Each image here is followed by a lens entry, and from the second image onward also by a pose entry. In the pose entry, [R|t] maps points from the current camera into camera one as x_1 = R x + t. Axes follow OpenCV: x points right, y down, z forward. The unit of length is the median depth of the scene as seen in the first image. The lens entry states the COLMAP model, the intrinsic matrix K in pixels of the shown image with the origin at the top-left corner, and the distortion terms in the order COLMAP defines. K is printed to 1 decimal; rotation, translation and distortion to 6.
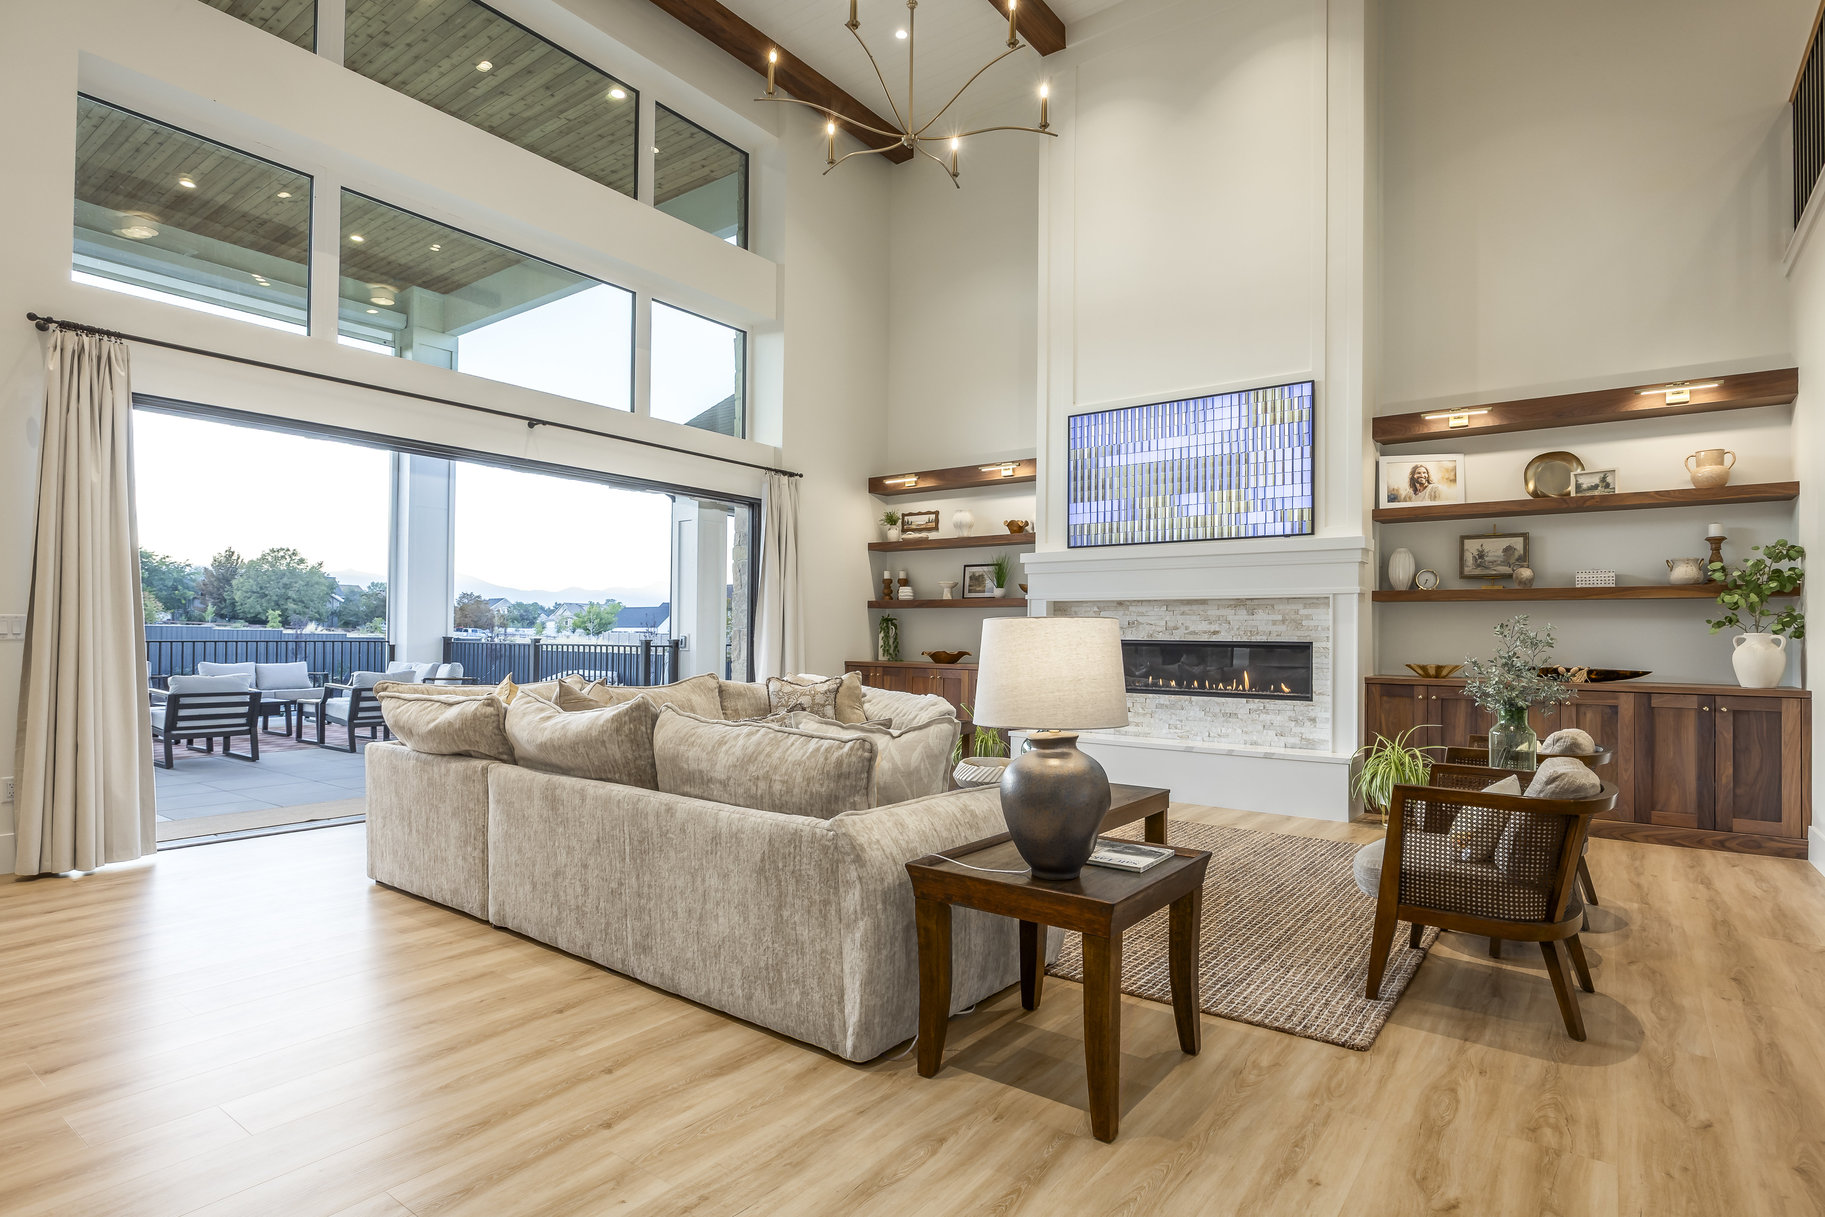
lens RADIAL K [[945.2, 0, 923.9], [0, 945.2, 624.8], [0, 0, 1]] dist [-0.001425, -0.001671]
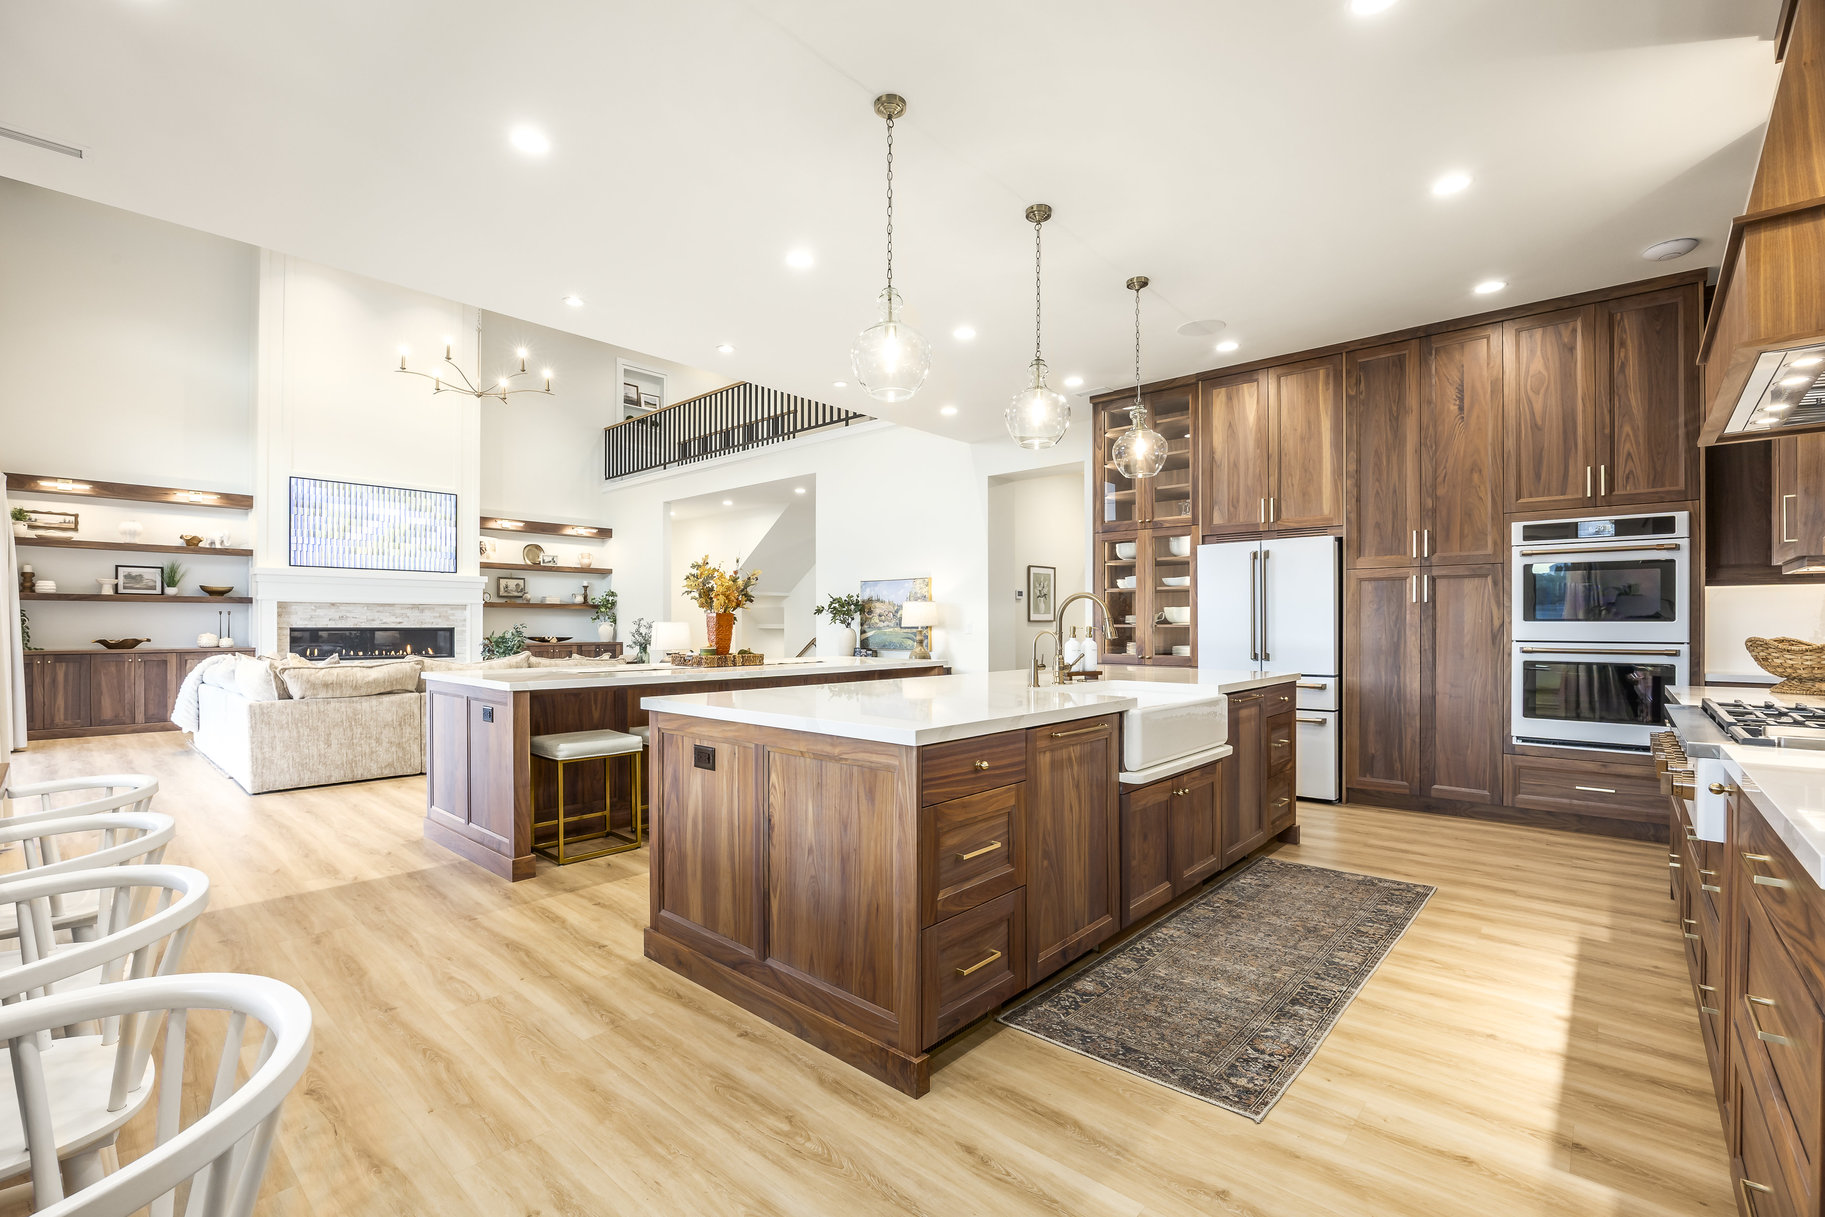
lens RADIAL K [[800.8, 0, 895.5], [0, 800.8, 622.7], [0, 0, 1]] dist [-0.016416, 0.001076]
pose [[0.109934, -0.005168, 0.993925, -1.168959], [-0.012437, 0.999901, 0.006574, -0.014181], [-0.993861, -0.013085, 0.109859, -0.099268]]
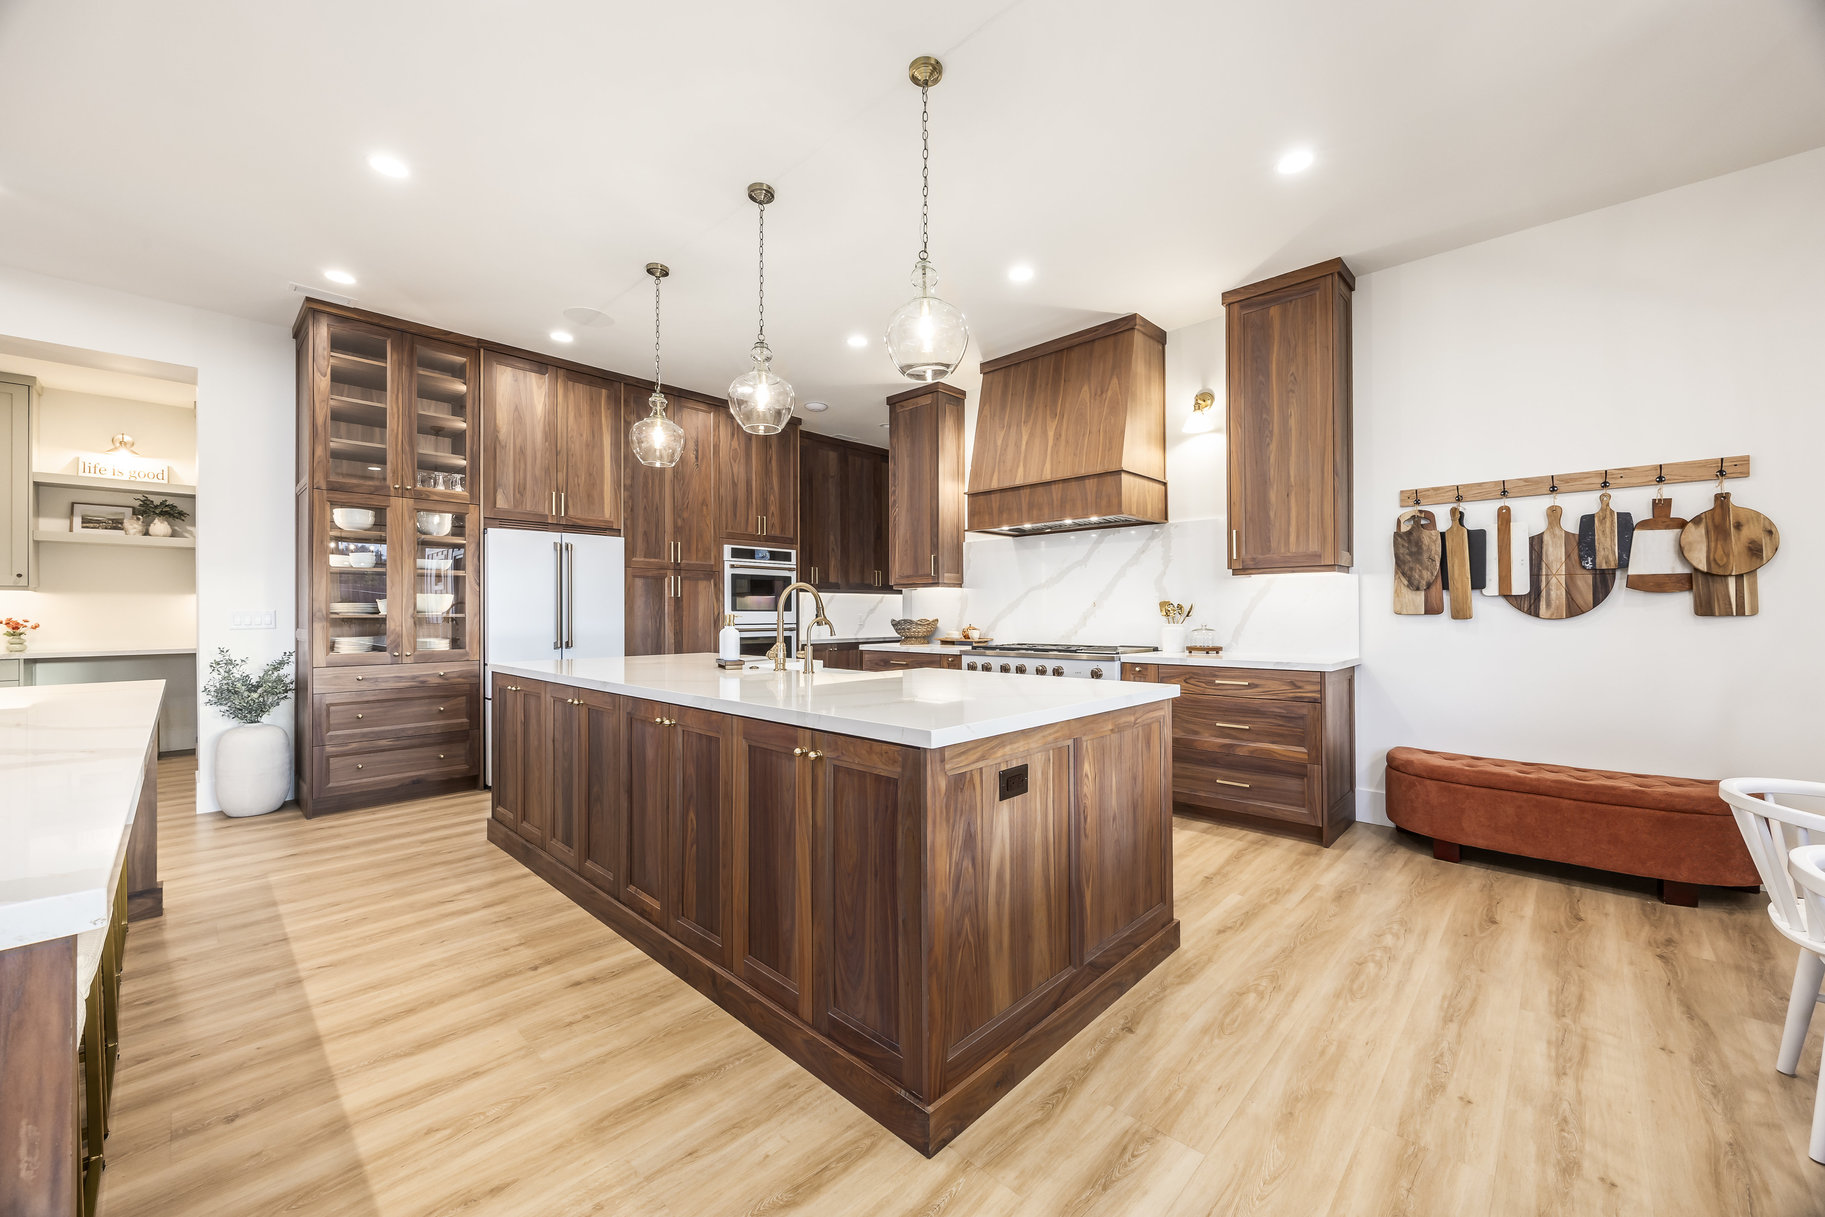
lens RADIAL K [[698.4, 0, 920.2], [0, 698.4, 608.8], [0, 0, 1]] dist [0.000595, 0.000077]
pose [[-0.992631, -0.002189, 0.121159, -0.764230], [-0.004523, 0.999809, -0.018990, -0.004287], [-0.121095, -0.019399, -0.992451, 0.327649]]
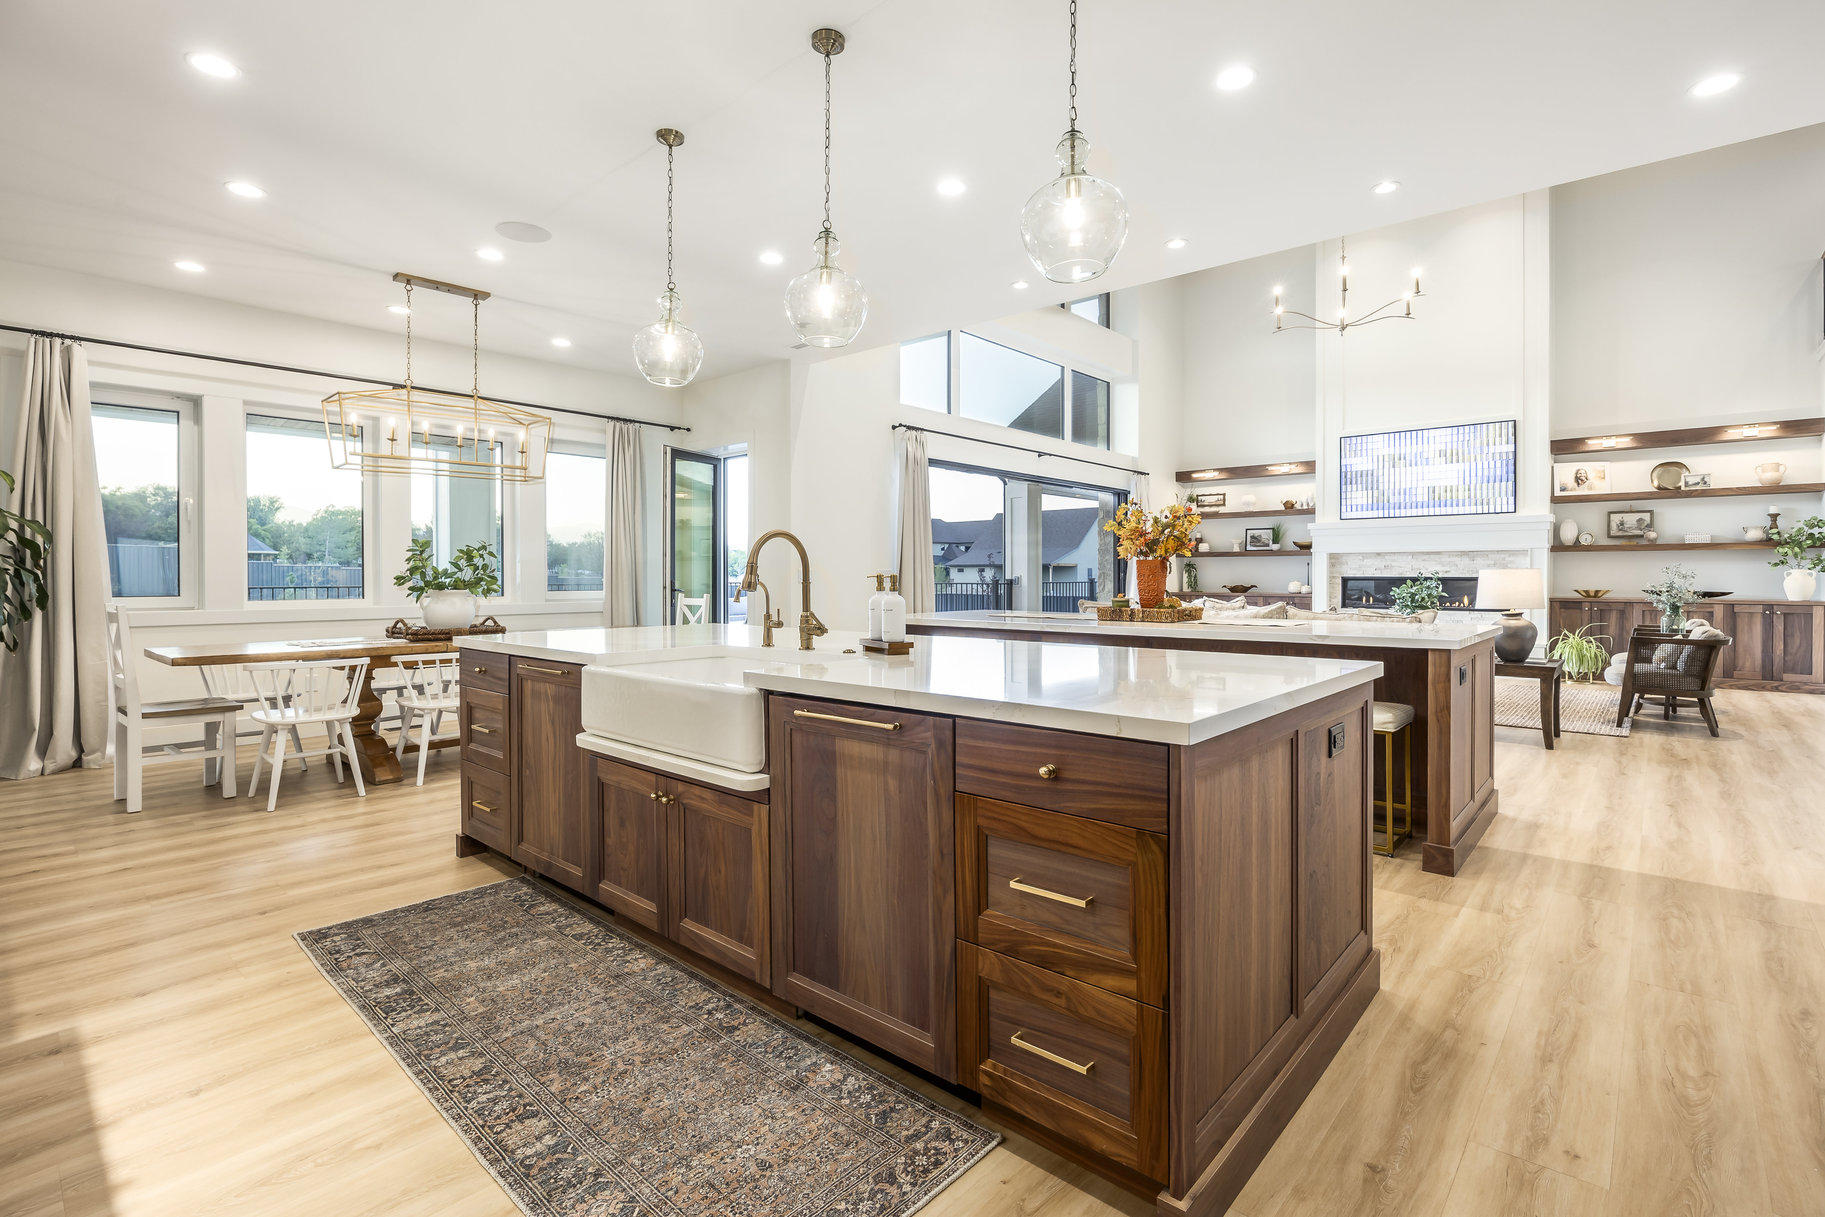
lens RADIAL K [[848.0, 0, 918.3], [0, 848.0, 580.8], [0, 0, 1]] dist [-0.013706, -0.000035]
pose [[0.995414, -0.008777, -0.095257, -0.506182], [0.010578, 0.999774, 0.018422, -0.013594], [0.095074, -0.019346, 0.995282, -0.593040]]
